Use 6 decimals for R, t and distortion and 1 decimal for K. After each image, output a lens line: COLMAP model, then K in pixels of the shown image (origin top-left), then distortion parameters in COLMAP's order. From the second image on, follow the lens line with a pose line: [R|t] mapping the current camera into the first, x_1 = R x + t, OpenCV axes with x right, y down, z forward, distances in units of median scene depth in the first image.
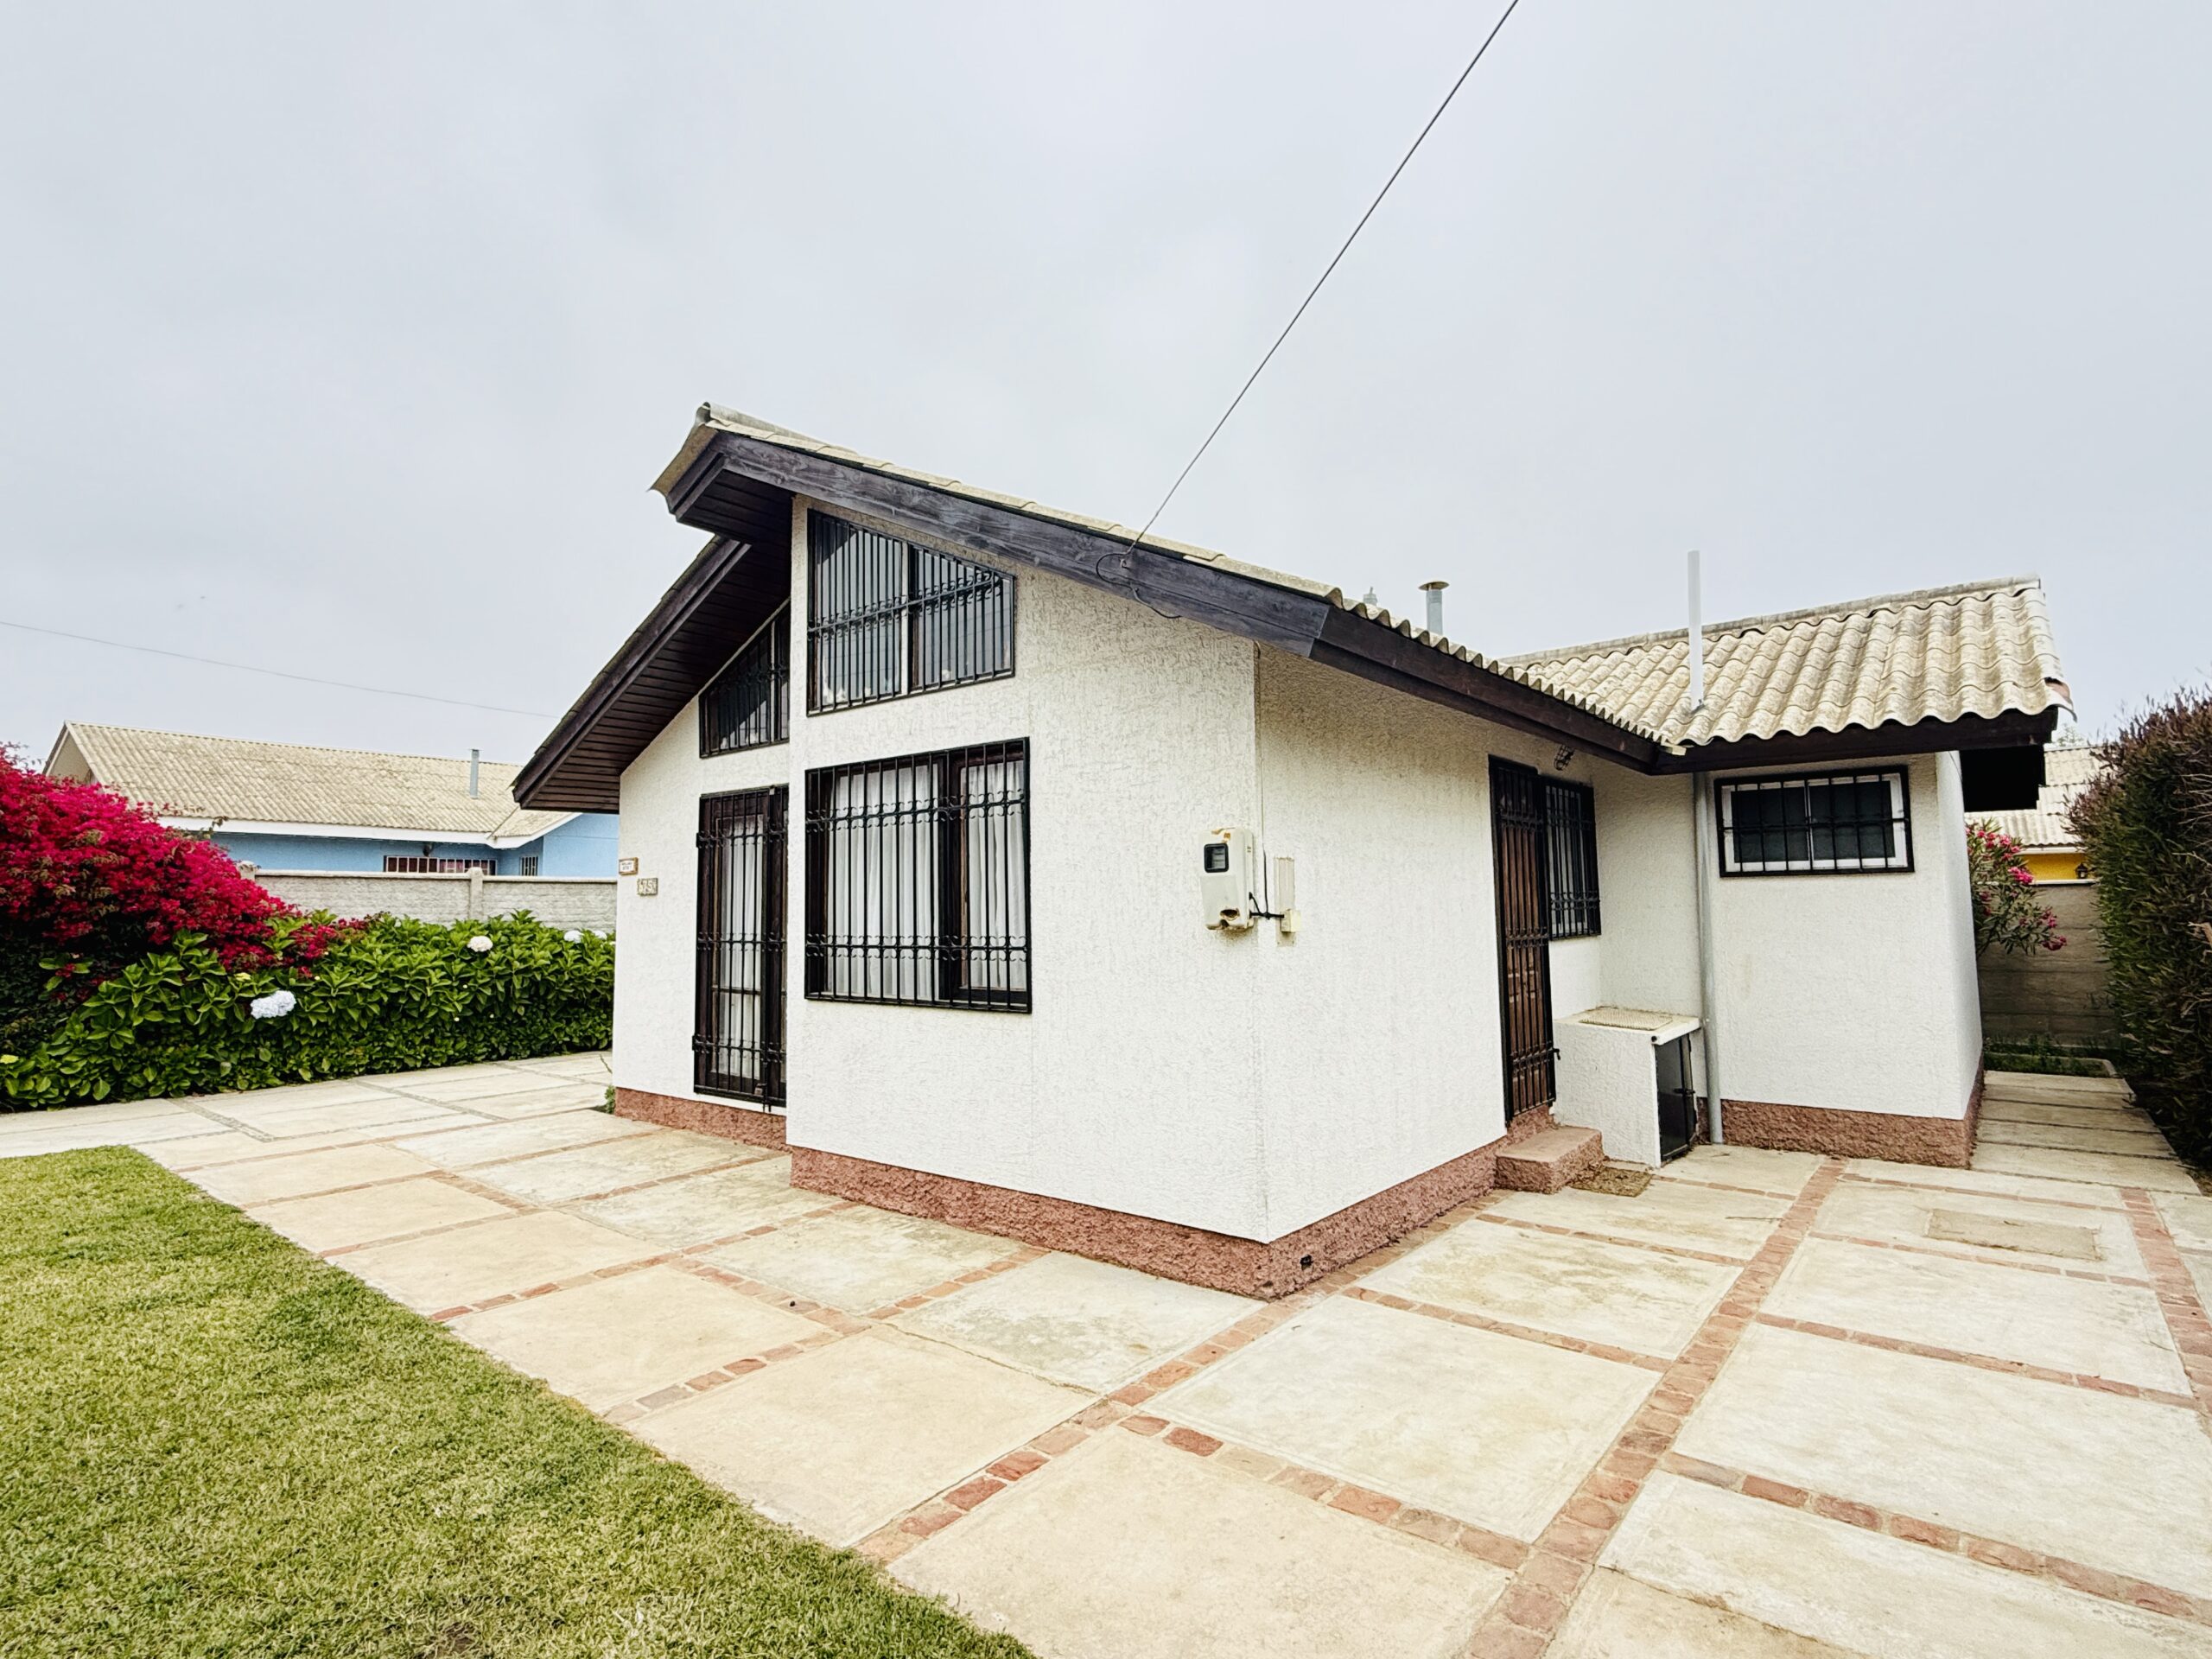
lens RADIAL K [[1087.5, 0, 1109.9], [0, 1087.5, 821.7], [0, 0, 1]] dist [-0.002736, -0.001306]
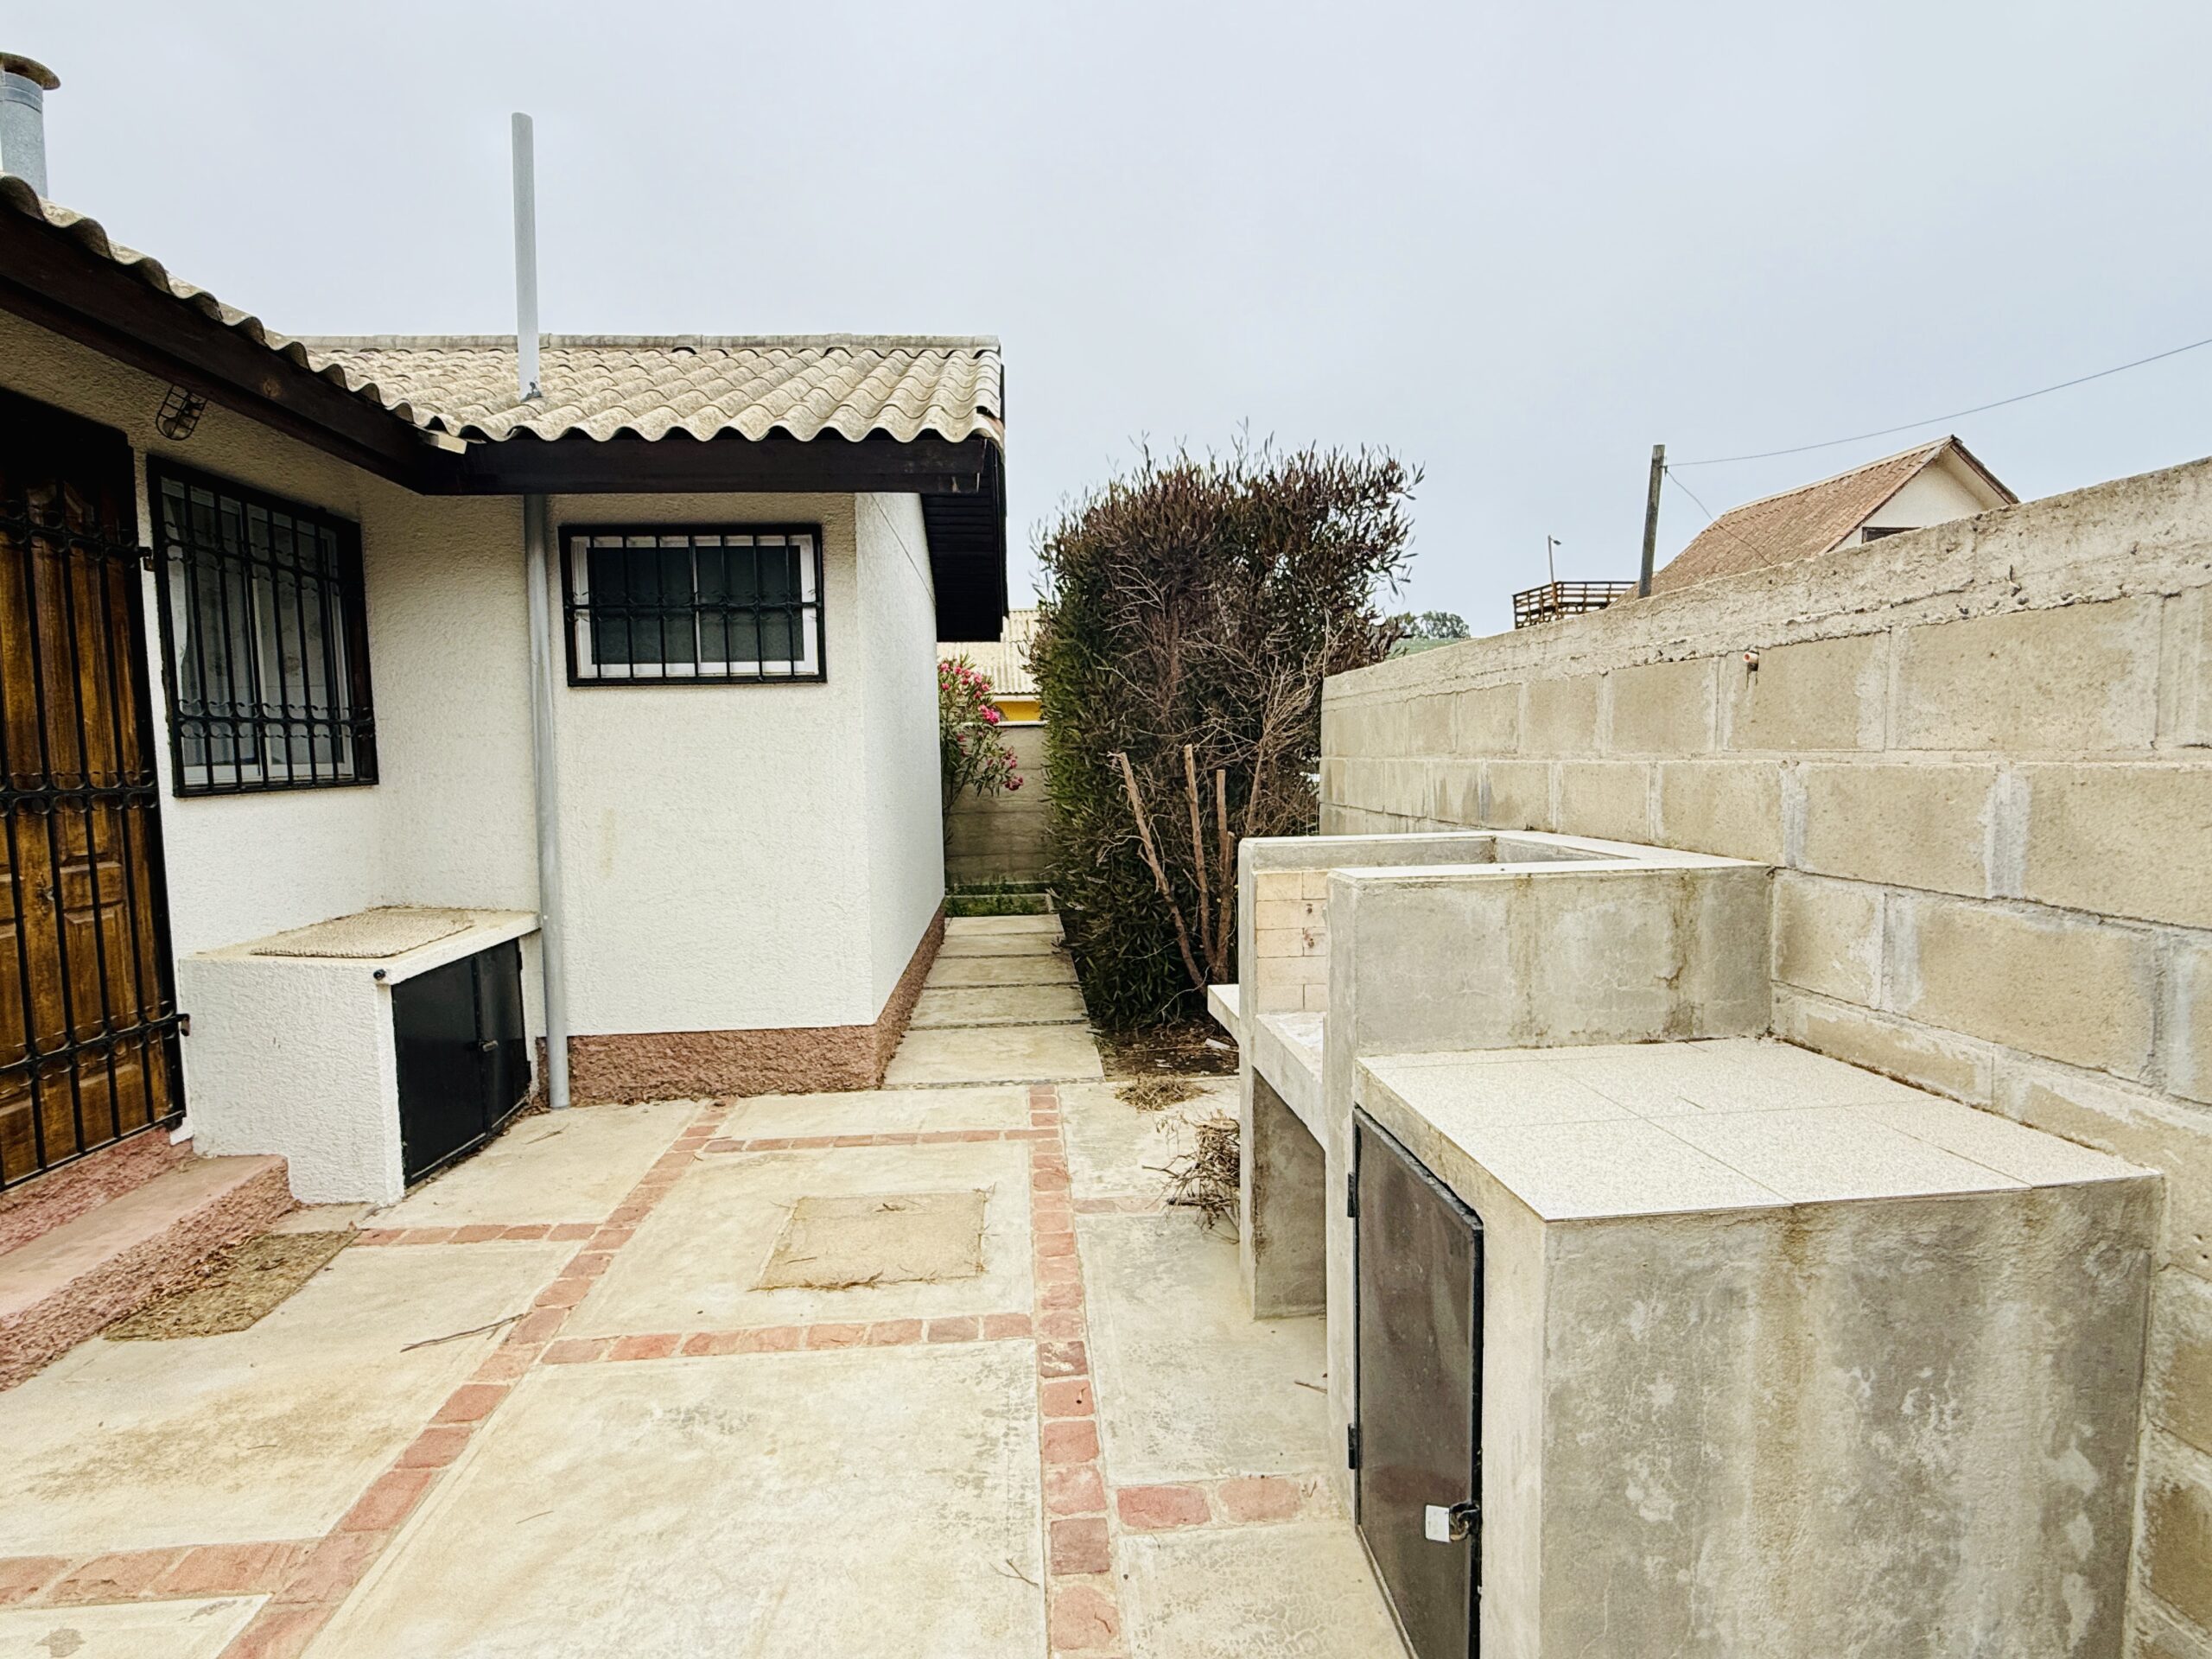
lens RADIAL K [[1087.5, 0, 1109.9], [0, 1087.5, 821.7], [0, 0, 1]] dist [-0.002736, -0.001306]
pose [[0.712062, -0.047086, 0.700536, 0.346703], [-0.046737, 0.992357, 0.114207, 0.042618], [-0.700559, -0.114064, 0.704419, 0.342588]]
